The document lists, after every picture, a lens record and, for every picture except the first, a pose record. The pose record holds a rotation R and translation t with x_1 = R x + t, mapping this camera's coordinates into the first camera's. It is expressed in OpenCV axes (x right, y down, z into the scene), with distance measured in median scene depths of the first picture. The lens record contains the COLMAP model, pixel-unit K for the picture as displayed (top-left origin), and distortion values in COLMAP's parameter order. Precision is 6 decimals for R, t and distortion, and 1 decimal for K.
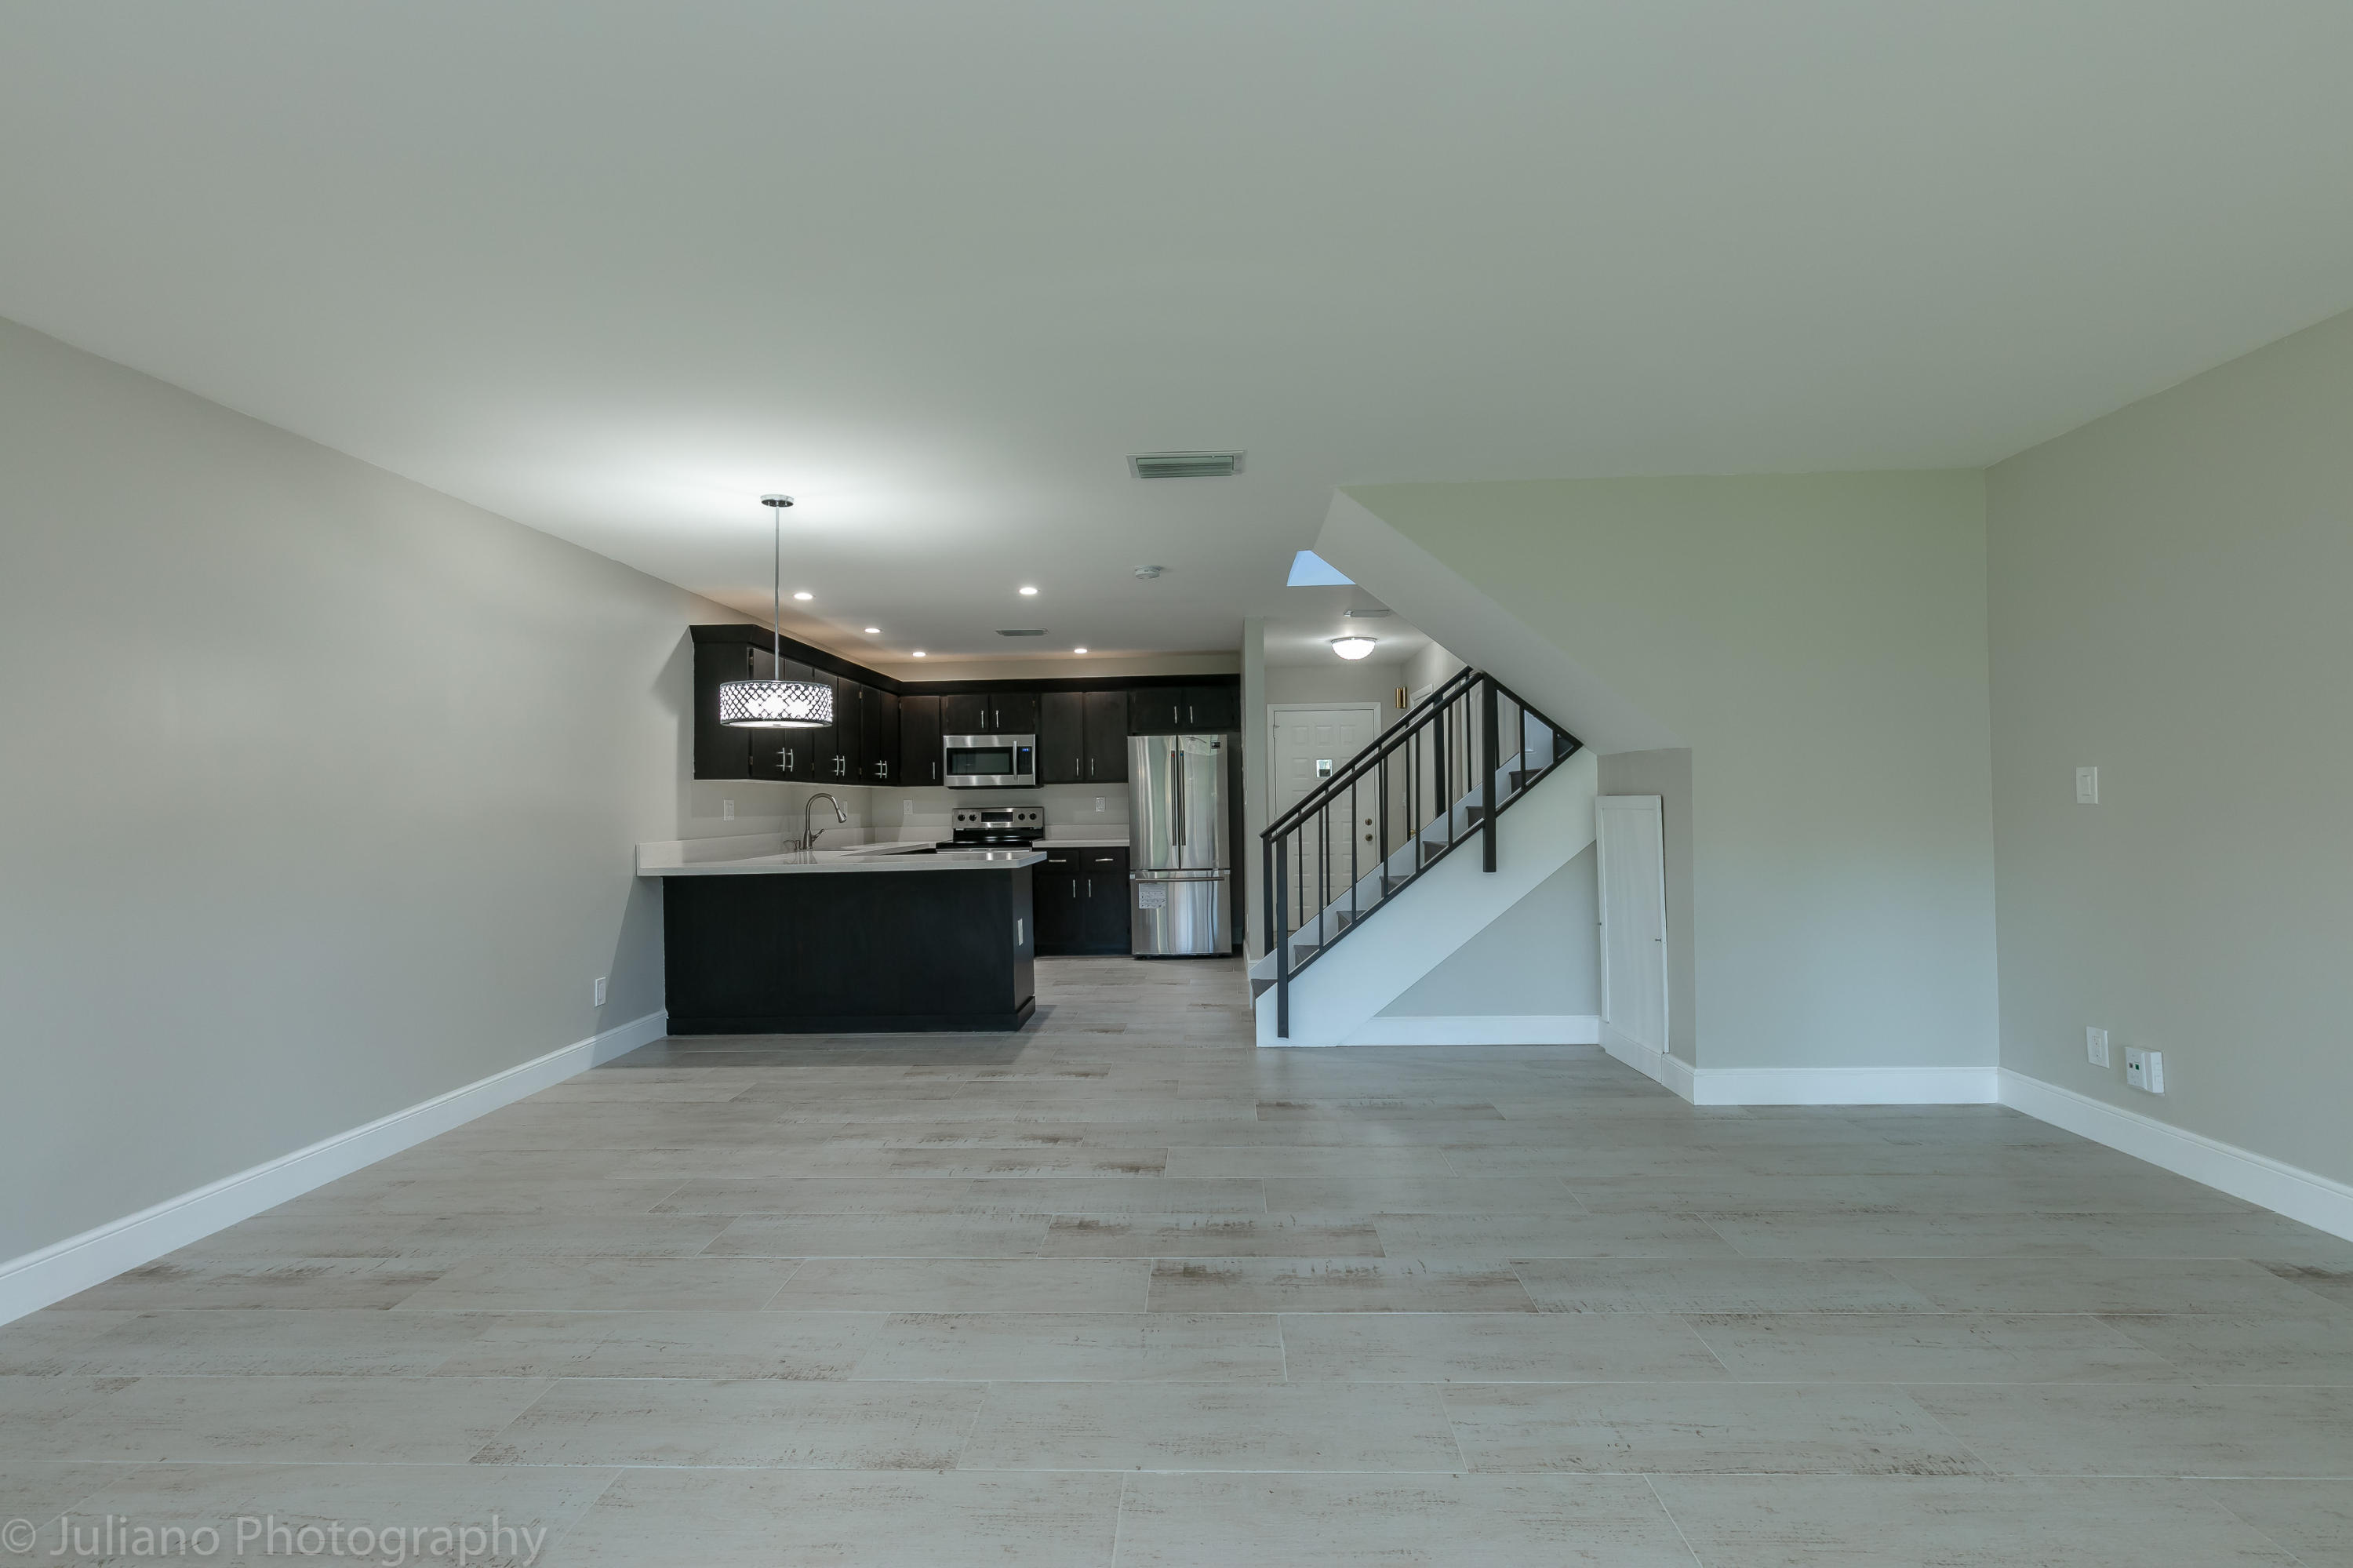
lens RADIAL K [[1144.9, 0, 1170.1], [0, 1144.9, 790.1], [0, 0, 1]] dist [-0.000205, 0.000574]
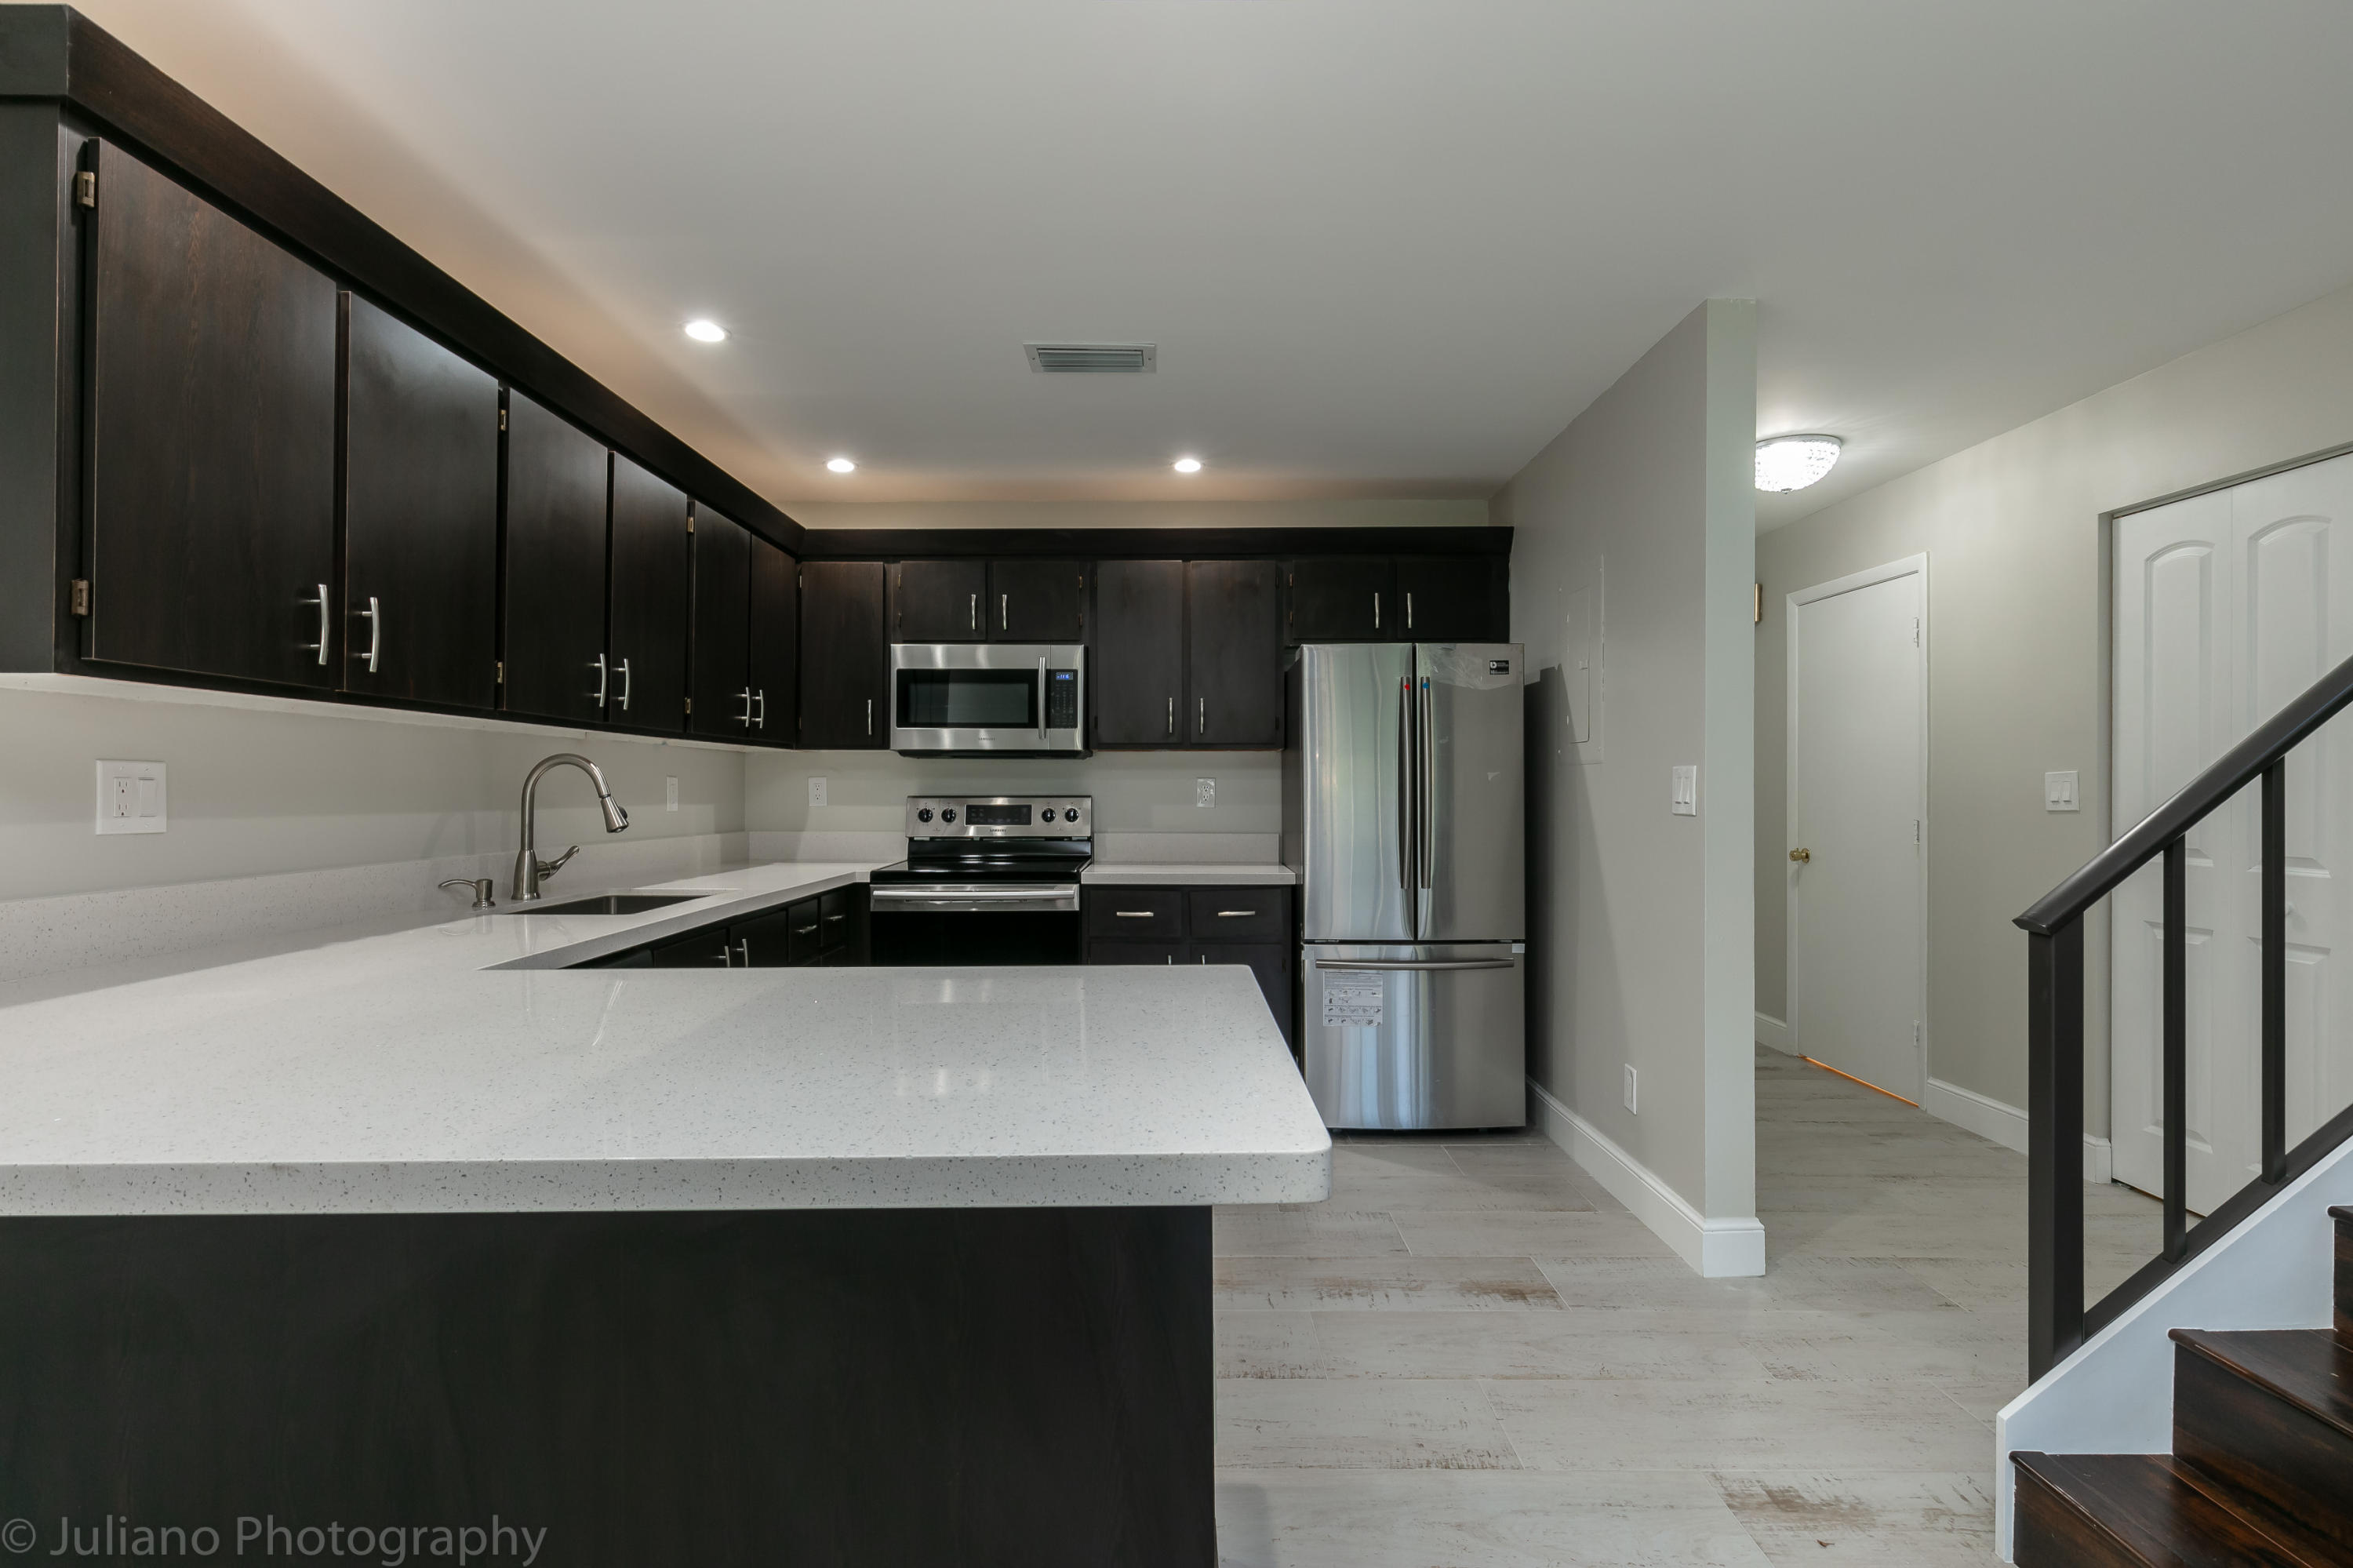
lens RADIAL K [[1144.9, 0, 1183.8], [0, 1144.9, 781.5], [0, 0, 1]] dist [-0.000205, 0.000574]
pose [[0.998458, 0.016206, 0.053089, -0.100399], [-0.016467, 0.999854, 0.004481, 0.005704], [-0.053009, -0.005349, 0.998580, 0.517582]]
